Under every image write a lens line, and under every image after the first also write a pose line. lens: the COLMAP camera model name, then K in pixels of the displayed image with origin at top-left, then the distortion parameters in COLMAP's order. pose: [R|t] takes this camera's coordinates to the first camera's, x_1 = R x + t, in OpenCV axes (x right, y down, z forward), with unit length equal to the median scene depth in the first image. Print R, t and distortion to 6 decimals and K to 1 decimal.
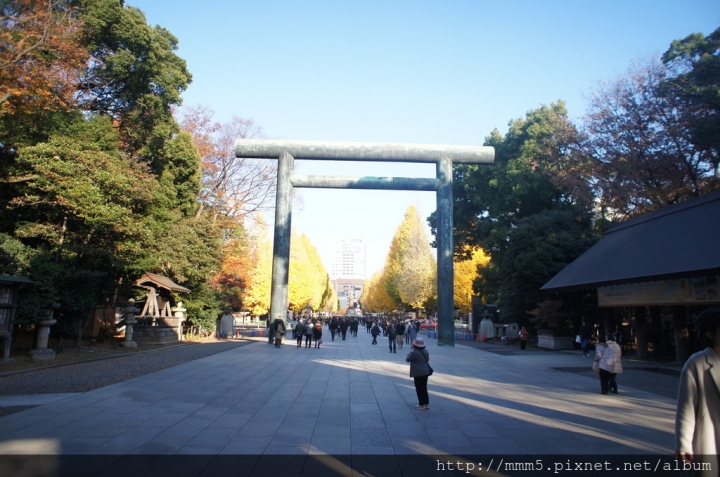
lens RADIAL K [[487.0, 0, 360.0], [0, 487.0, 238.5], [0, 0, 1]] dist [-0.030390, 0.001451]
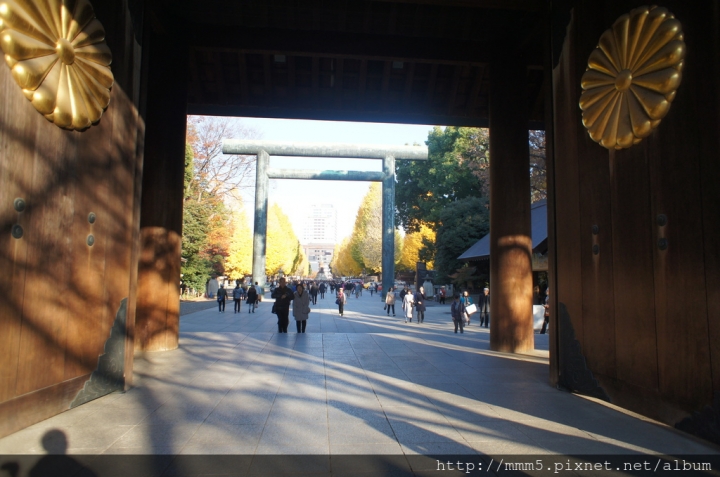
lens RADIAL K [[487.0, 0, 360.0], [0, 487.0, 238.5], [0, 0, 1]] dist [-0.030390, 0.001451]
pose [[0.998311, -0.000520, 0.058090, 0.021699], [-0.003770, 0.997272, 0.073712, -0.037867], [-0.057970, -0.073807, 0.995586, -0.242459]]
